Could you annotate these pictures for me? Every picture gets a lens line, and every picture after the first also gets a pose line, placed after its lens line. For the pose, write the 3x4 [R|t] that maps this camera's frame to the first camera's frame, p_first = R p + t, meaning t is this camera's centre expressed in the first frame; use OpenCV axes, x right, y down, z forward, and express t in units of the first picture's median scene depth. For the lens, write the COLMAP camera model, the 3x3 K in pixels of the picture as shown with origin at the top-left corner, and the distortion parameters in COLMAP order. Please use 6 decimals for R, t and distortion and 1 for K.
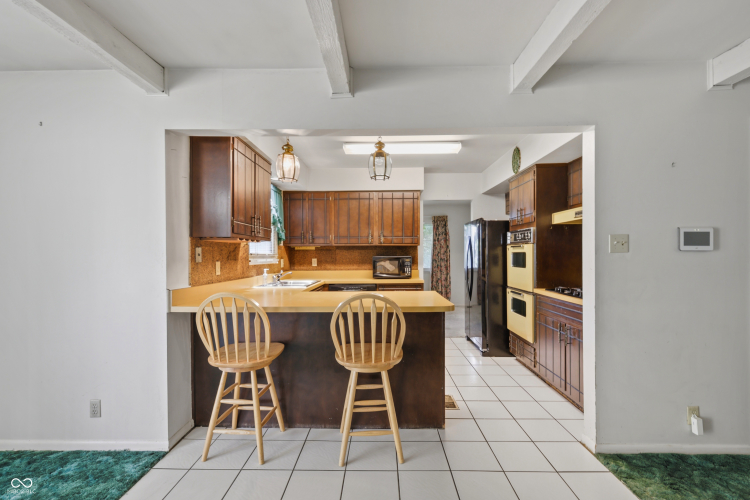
lens RADIAL K [[332.0, 0, 375.4], [0, 332.0, 254.7], [0, 0, 1]] dist [0.002915, -0.000010]
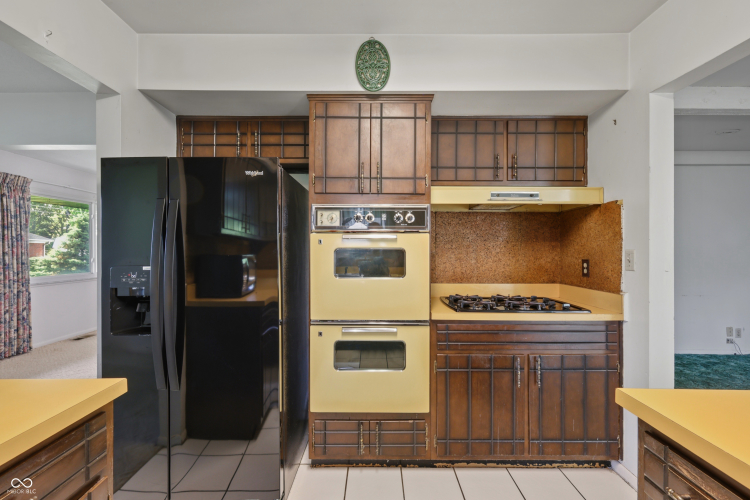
lens RADIAL K [[324.4, 0, 373.5], [0, 324.4, 248.2], [0, 0, 1]] dist [0.000993, 0.000081]
pose [[-0.019470, 0.007600, 0.999782, -0.055936], [0.000697, 0.999971, -0.007587, -0.003179], [-0.999810, 0.000550, -0.019475, 0.893531]]
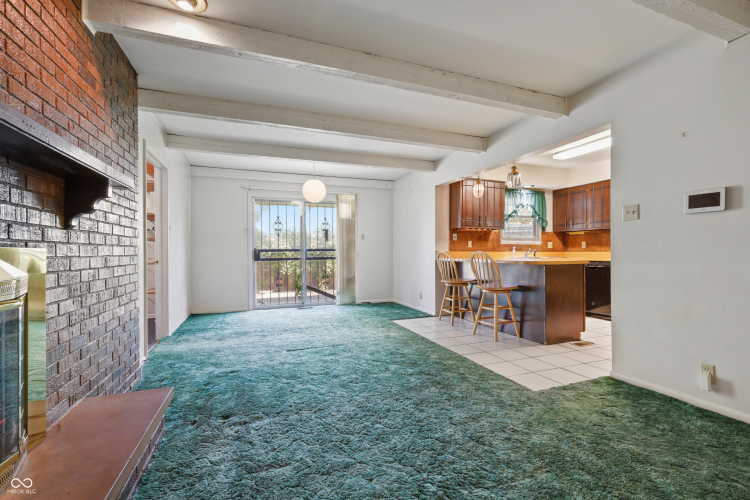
lens RADIAL K [[328.3, 0, 376.8], [0, 328.3, 252.3], [0, 0, 1]] dist [0.000139, -0.000156]
pose [[0.374867, 0.005052, -0.927065, 0.770696], [-0.000475, 0.999986, 0.005257, 0.054217], [0.927079, -0.001531, 0.374864, -0.163363]]
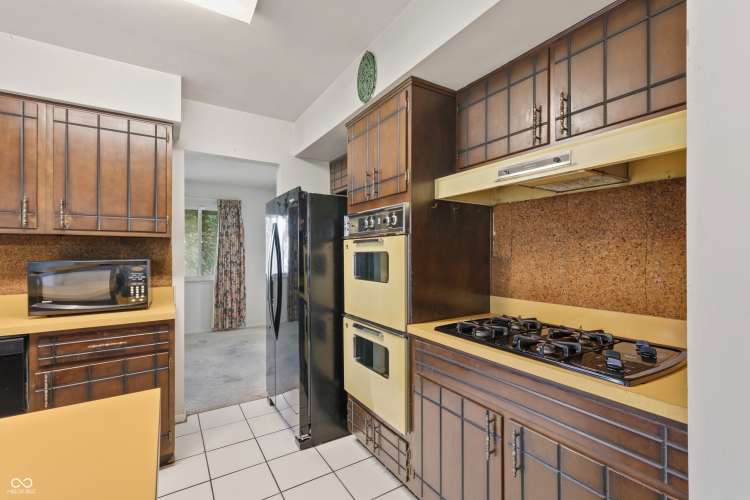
lens RADIAL K [[328.3, 0, 376.8], [0, 328.3, 252.3], [0, 0, 1]] dist [0.000139, -0.000156]
pose [[0.831314, 0.005077, 0.555780, 0.132588], [-0.000370, 0.999963, -0.008581, -0.002107], [-0.555803, 0.006928, 0.831285, 0.497630]]
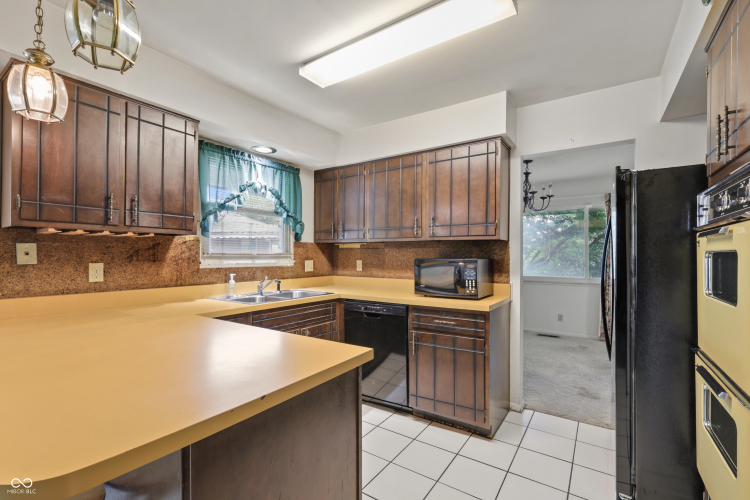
lens RADIAL K [[332.0, 0, 375.4], [0, 332.0, 254.7], [0, 0, 1]] dist [0.002915, -0.000010]
pose [[0.838430, 0.006765, -0.544967, 0.293310], [-0.007144, 0.999973, 0.001422, -0.002228], [0.544963, 0.002701, 0.838456, 0.499395]]
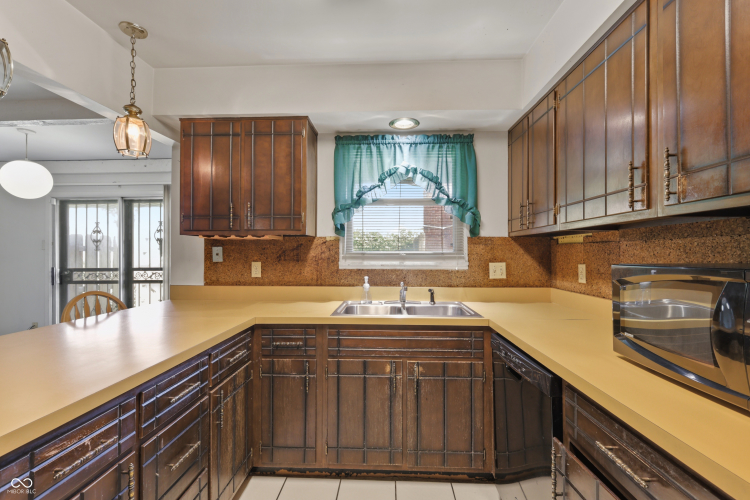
lens RADIAL K [[328.3, 0, 376.8], [0, 328.3, 252.3], [0, 0, 1]] dist [0.000139, -0.000156]
pose [[-0.019662, 0.000077, -0.999807, 0.269867], [-0.000117, 1.000000, 0.000079, -0.003489], [0.999807, 0.000119, -0.019662, 0.920594]]
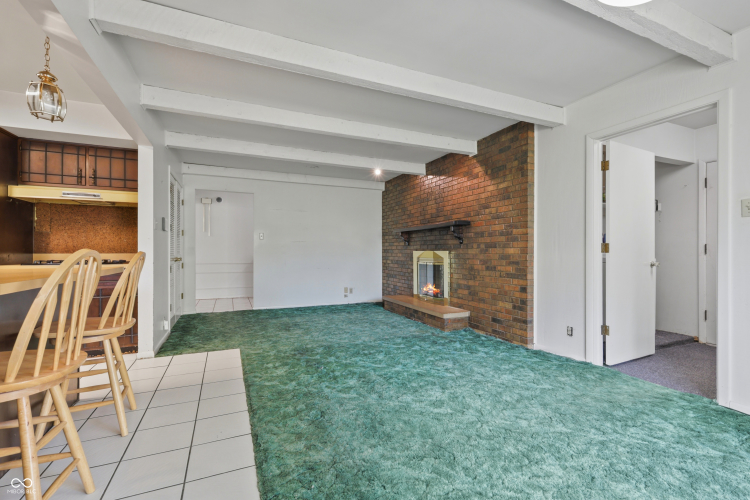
lens RADIAL K [[328.3, 0, 376.8], [0, 328.3, 252.3], [0, 0, 1]] dist [0.000139, -0.000156]
pose [[-0.419423, 0.005348, 0.907775, -0.602919], [0.004619, 0.999982, -0.003757, 0.061100], [-0.907779, 0.002618, -0.419440, 0.355361]]
